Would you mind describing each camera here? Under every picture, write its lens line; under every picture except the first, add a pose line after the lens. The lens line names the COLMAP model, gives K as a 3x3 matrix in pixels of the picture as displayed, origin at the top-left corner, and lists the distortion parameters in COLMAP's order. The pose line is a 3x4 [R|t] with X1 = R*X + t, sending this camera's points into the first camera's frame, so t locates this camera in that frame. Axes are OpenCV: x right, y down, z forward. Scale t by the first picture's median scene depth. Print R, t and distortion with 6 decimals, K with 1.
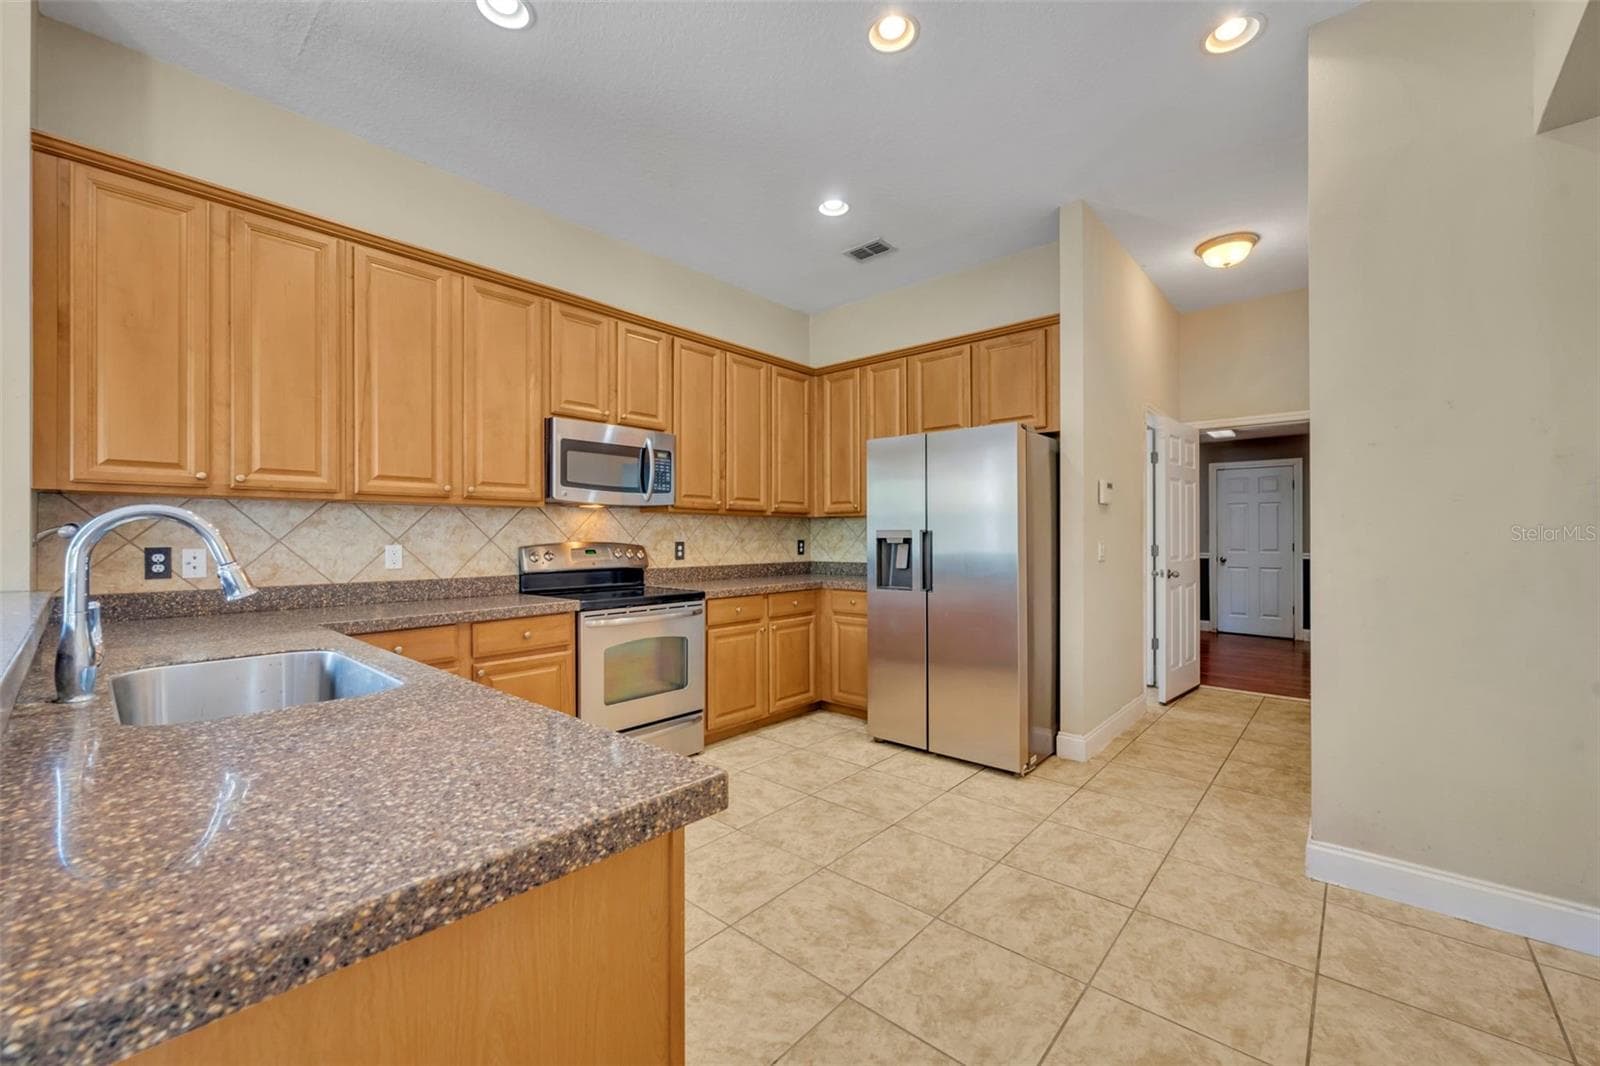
lens RADIAL K [[639.0, 0, 803.9], [0, 639.0, 537.5], [0, 0, 1]] dist [-0.008047, -0.000270]
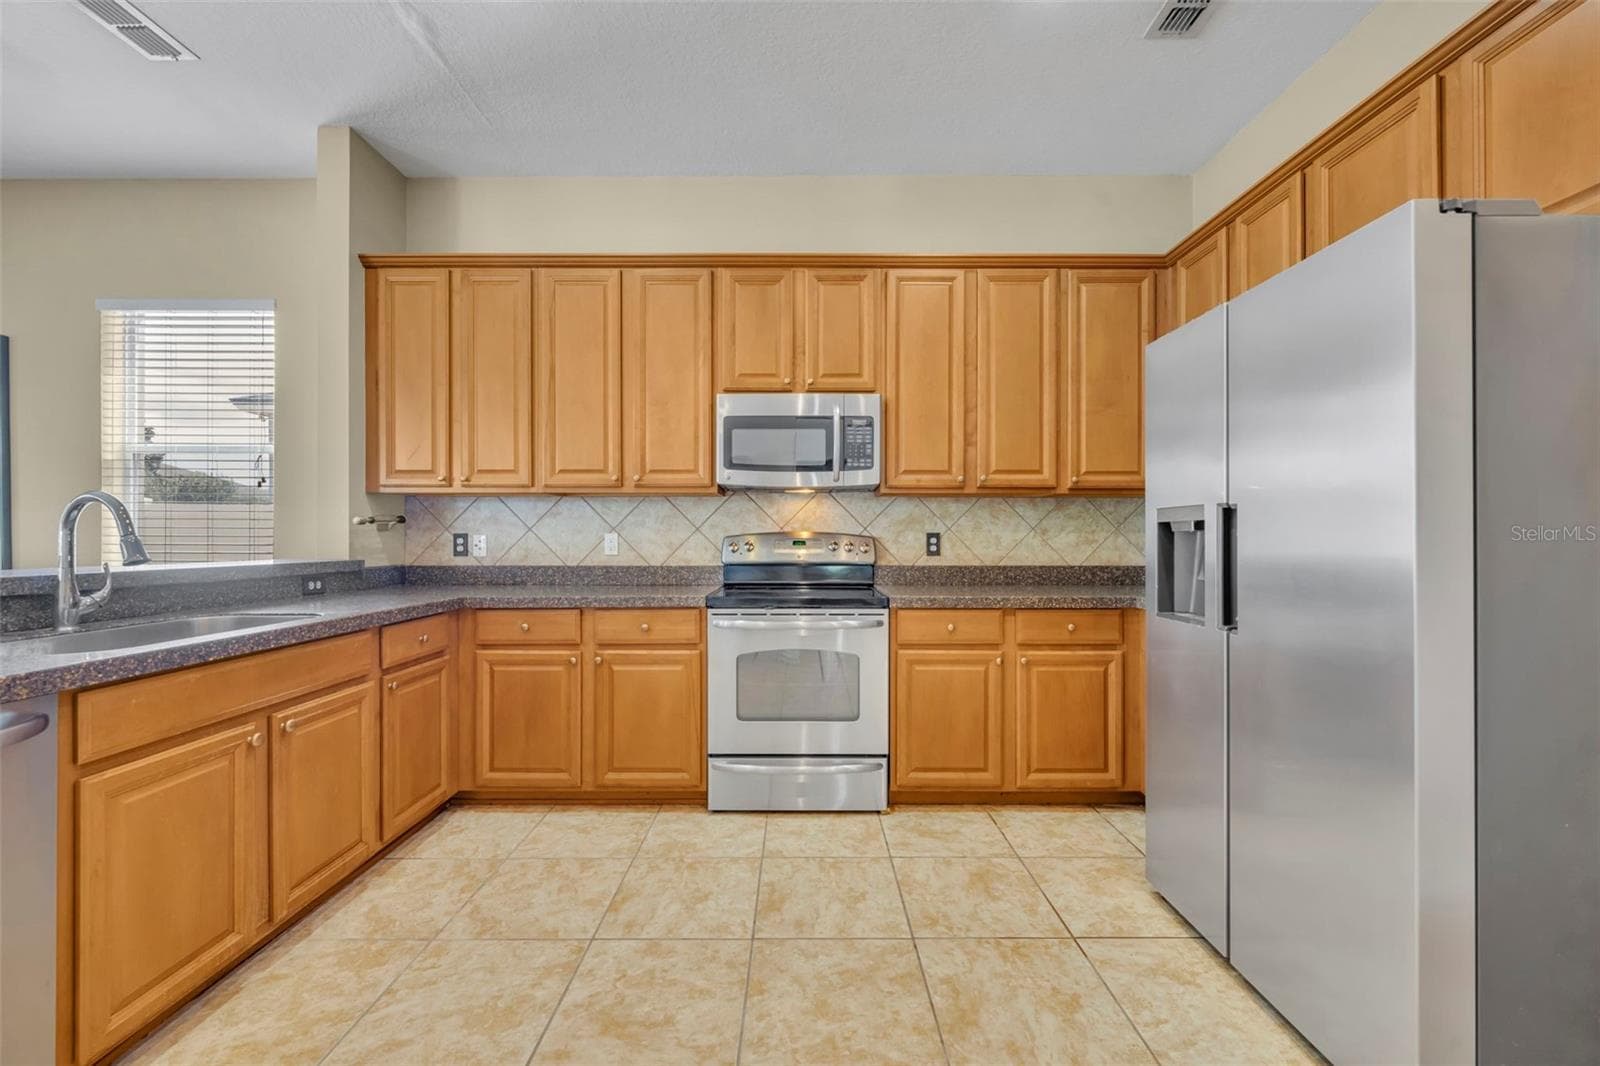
lens RADIAL K [[639.0, 0, 792.8], [0, 639.0, 537.8], [0, 0, 1]] dist [-0.008047, -0.000270]
pose [[0.656436, 0.004242, -0.754370, 0.328483], [-0.002818, 0.999991, 0.003171, 0.012714], [0.754377, 0.000044, 0.656442, 0.423038]]
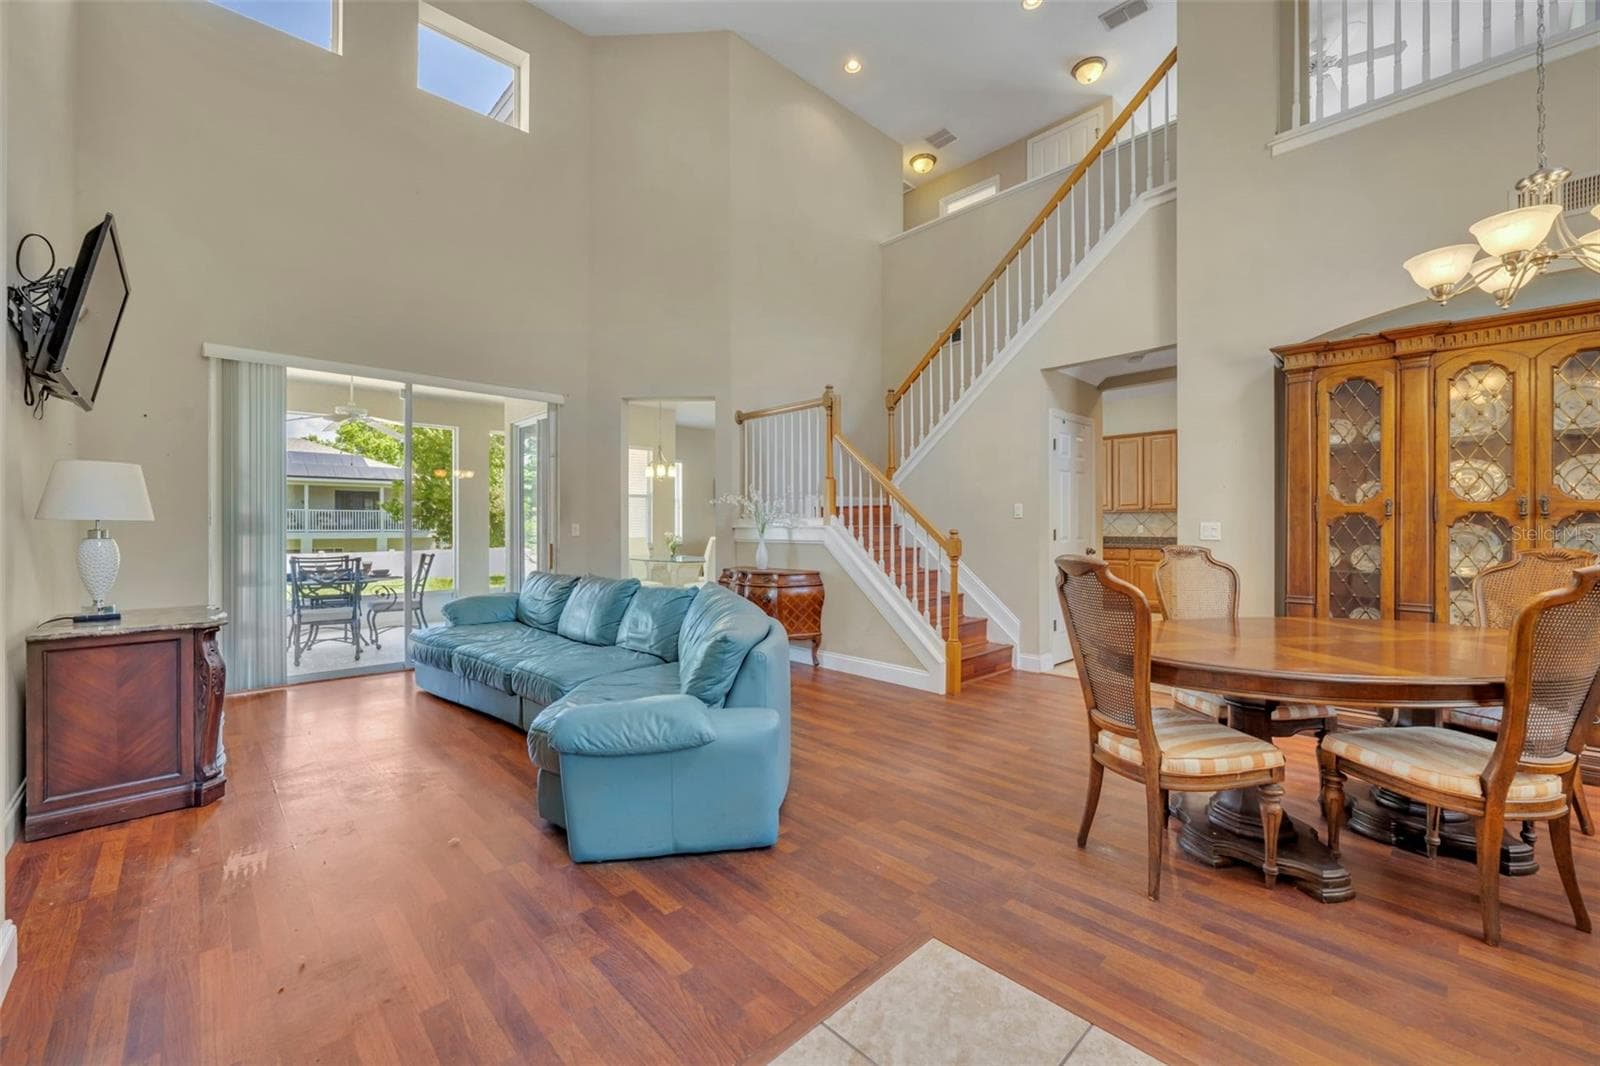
lens RADIAL K [[639.0, 0, 804.9], [0, 639.0, 528.8], [0, 0, 1]] dist [-0.008047, -0.000270]
pose [[-0.093573, 0.002831, -0.995608, 2.243716], [0.004912, 0.999985, 0.002382, 0.010903], [0.995600, -0.004668, -0.093585, -0.317631]]
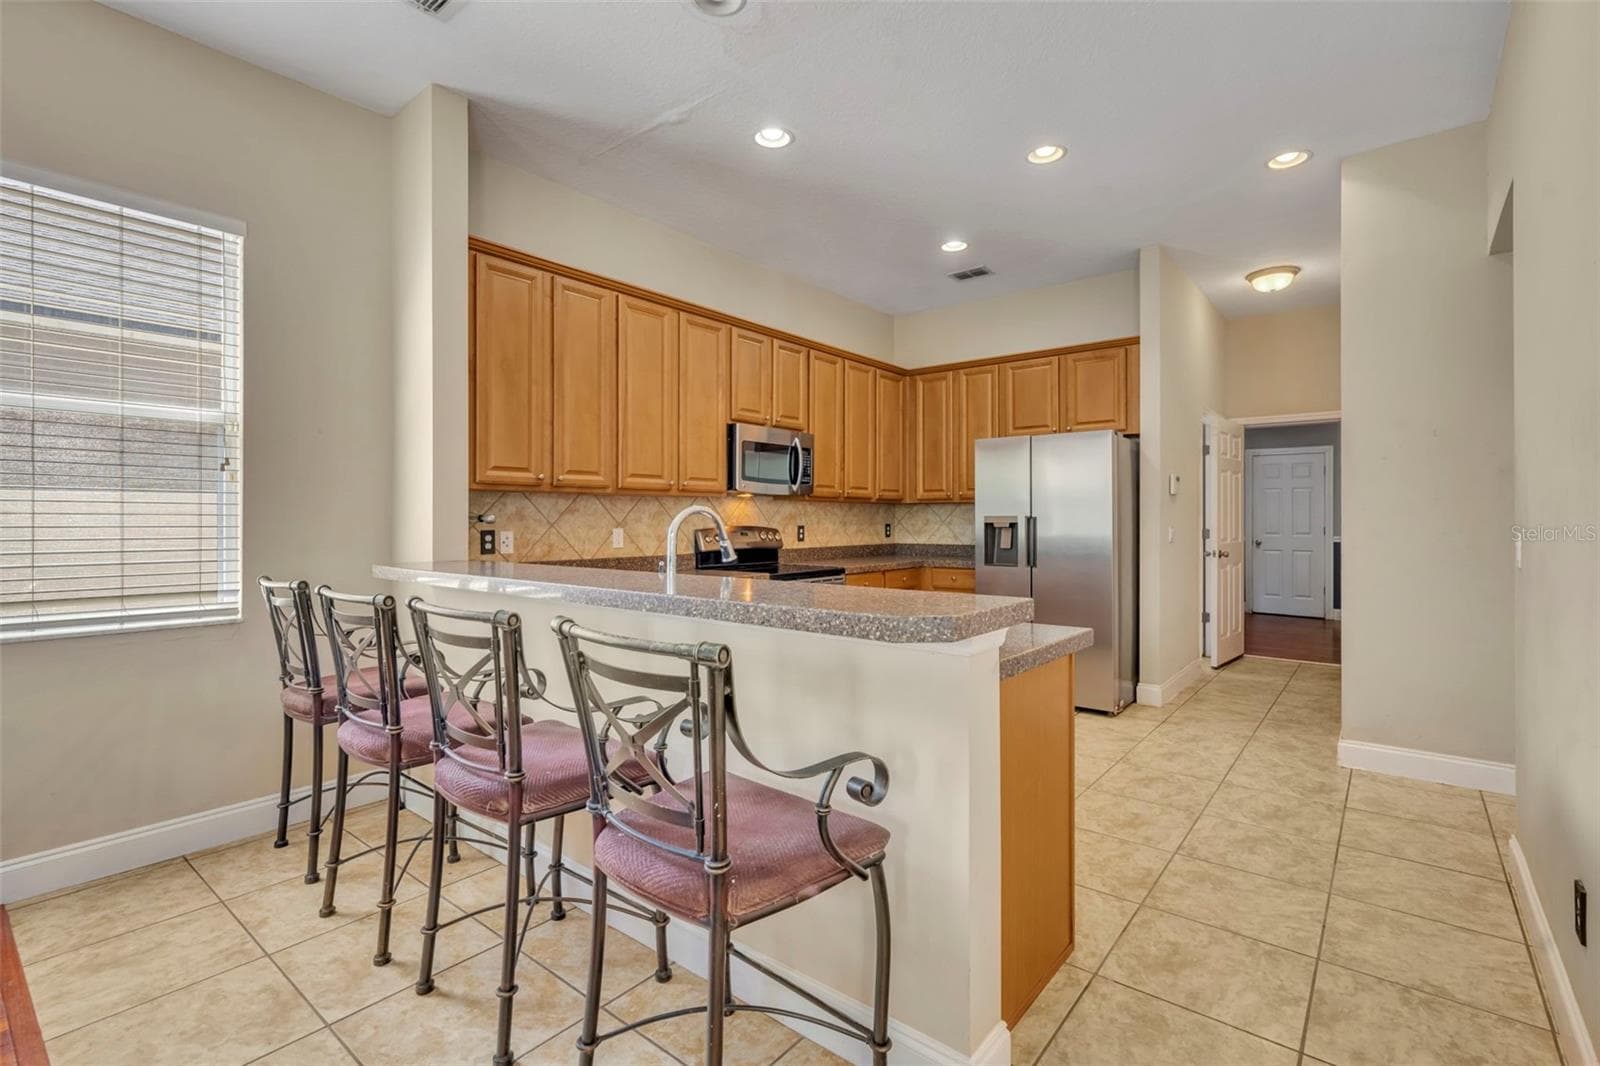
lens RADIAL K [[731.0, 0, 795.8], [0, 731.0, 523.4], [0, 0, 1]] dist [-0.018076, 0.000343]
pose [[0.999605, 0.000585, 0.028110, -0.281782], [-0.000699, 0.999992, 0.004047, -0.003053], [-0.028107, -0.004065, 0.999597, -0.350125]]
